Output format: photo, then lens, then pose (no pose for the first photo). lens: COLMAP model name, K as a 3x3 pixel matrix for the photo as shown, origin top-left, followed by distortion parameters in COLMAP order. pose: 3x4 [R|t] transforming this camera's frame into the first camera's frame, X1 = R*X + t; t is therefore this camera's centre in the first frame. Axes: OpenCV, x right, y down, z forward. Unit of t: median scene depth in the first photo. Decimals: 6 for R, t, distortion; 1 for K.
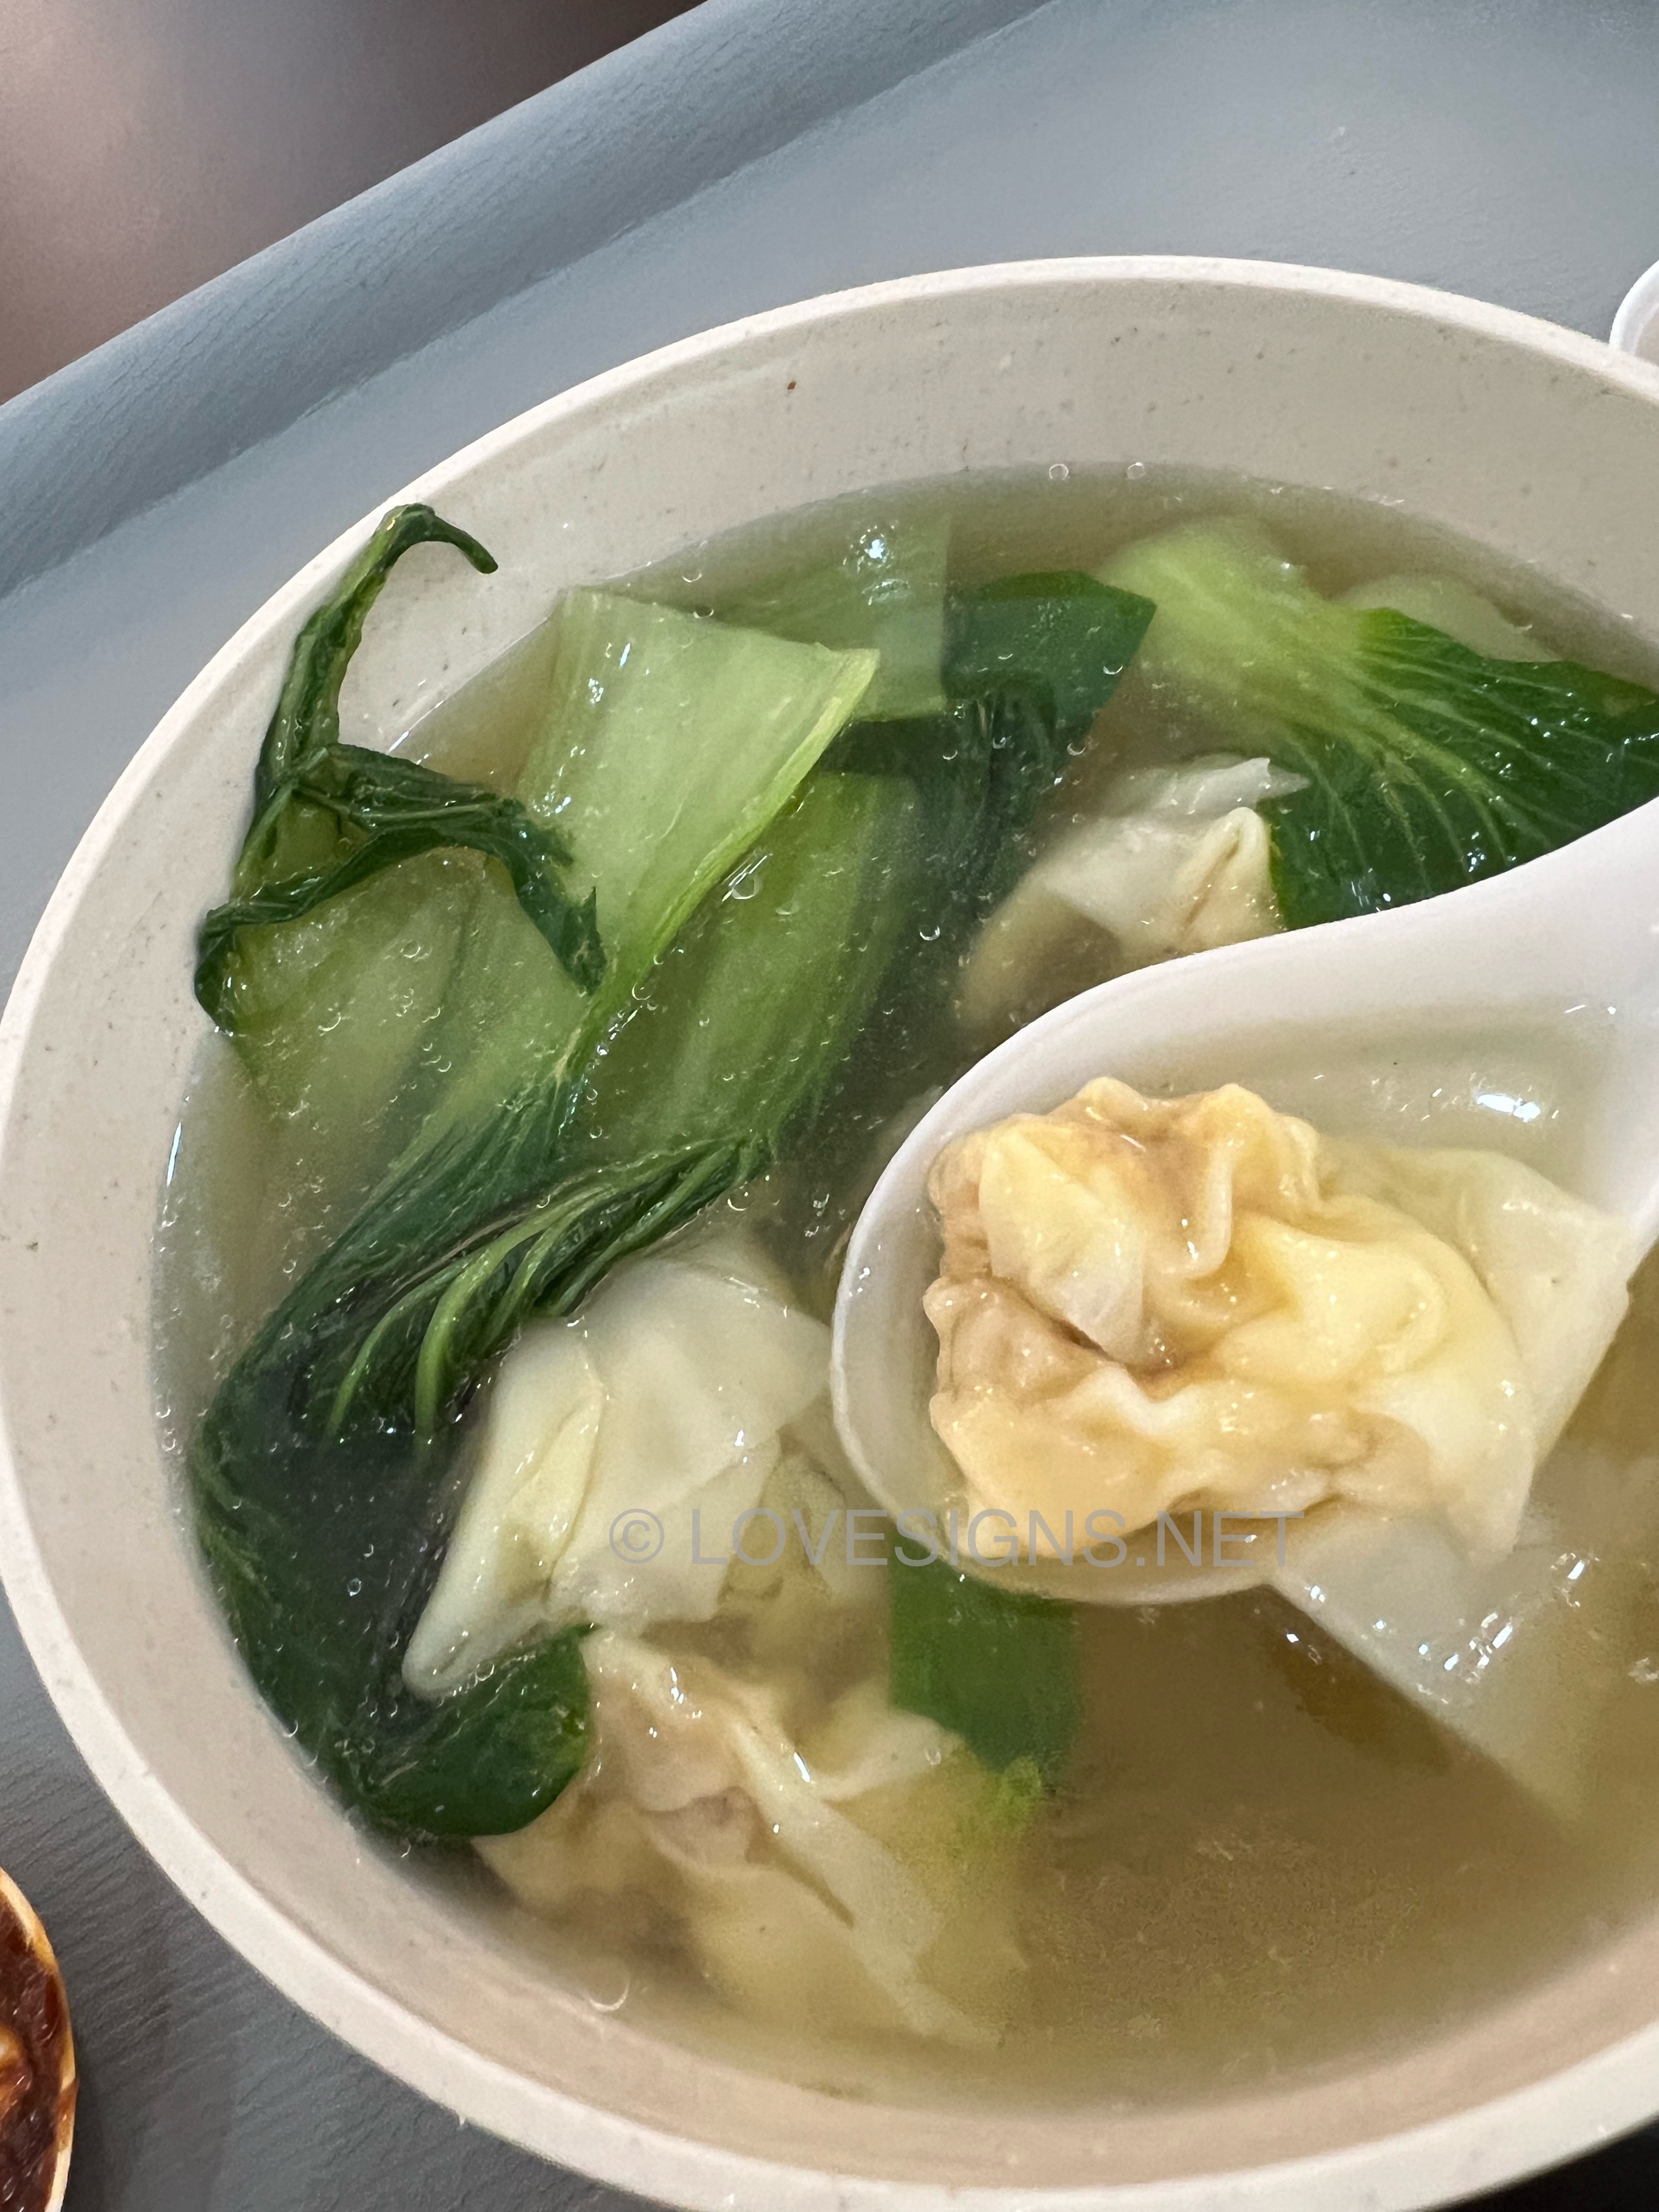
lens RADIAL K [[1654.4, 0, 816.7], [0, 1654.4, 1080.9], [0, 0, 1]] dist [-0.013938, 0.003563]
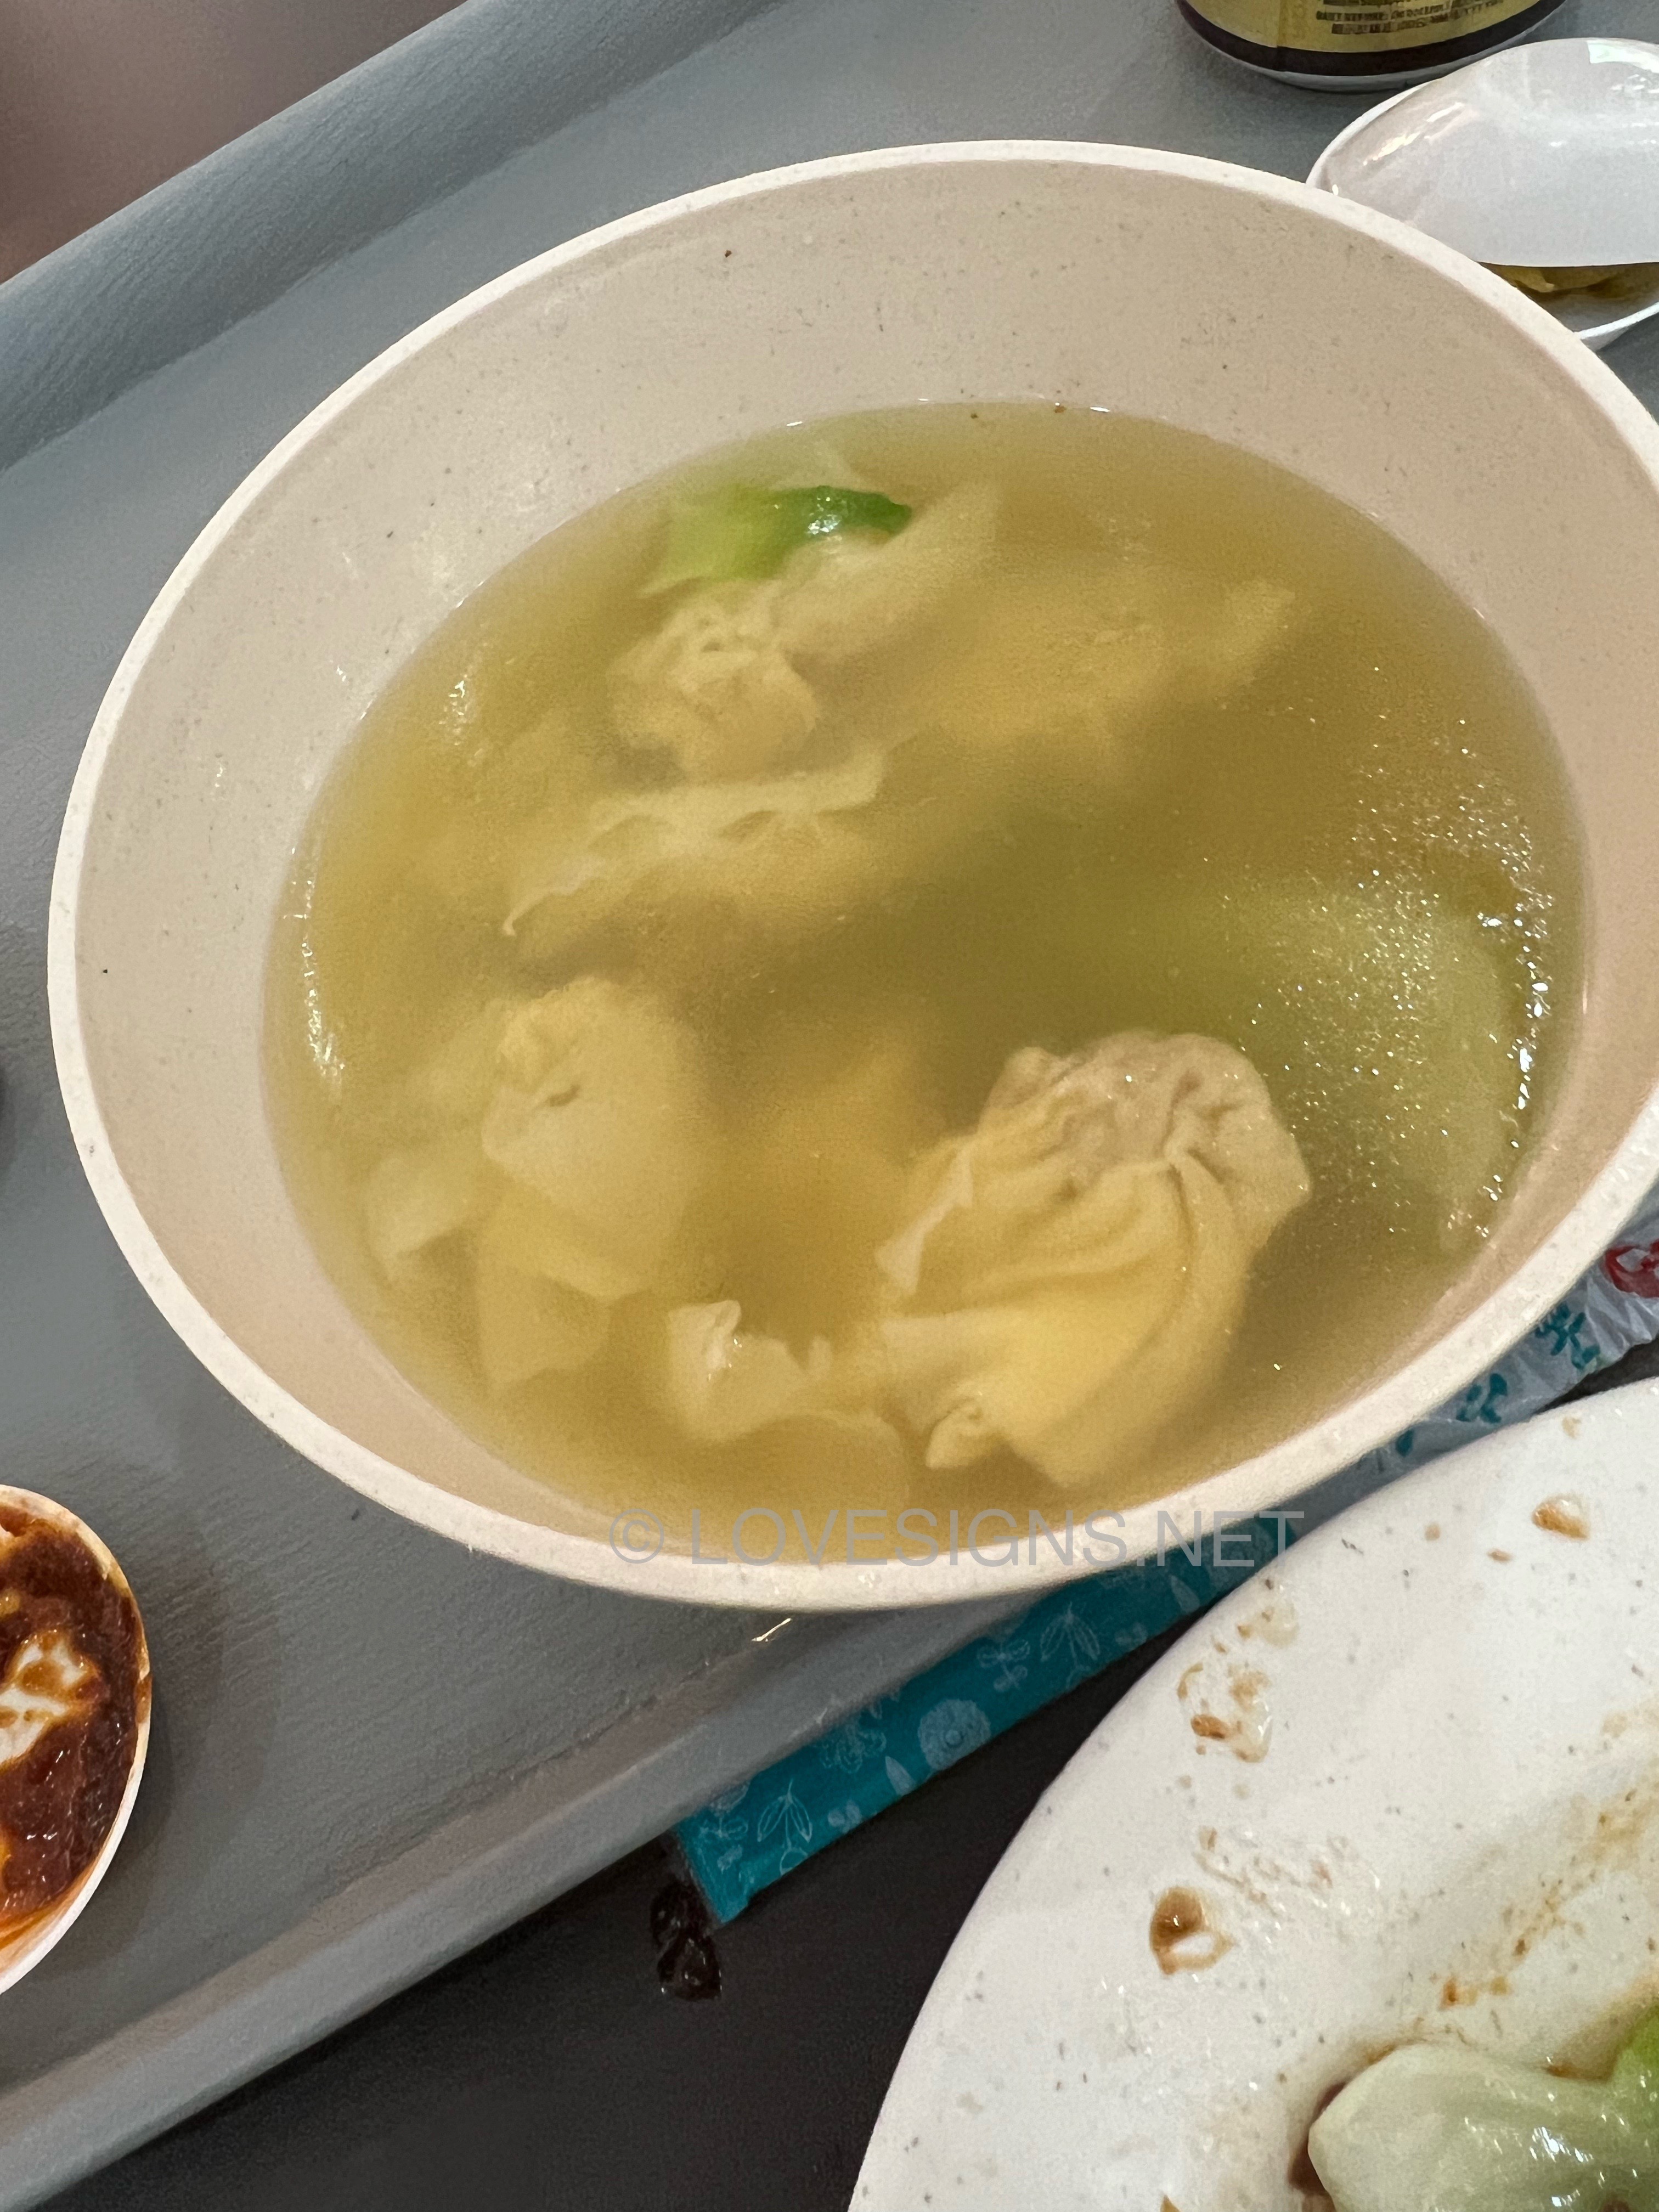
lens RADIAL K [[1654.4, 0, 821.8], [0, 1654.4, 1096.7], [0, 0, 1]] dist [-0.013938, 0.003563]
pose [[0.999932, -0.003740, 0.011057, 0.036181], [0.003000, 0.997802, 0.066197, 0.093120], [-0.011281, -0.066160, 0.997745, -0.195491]]
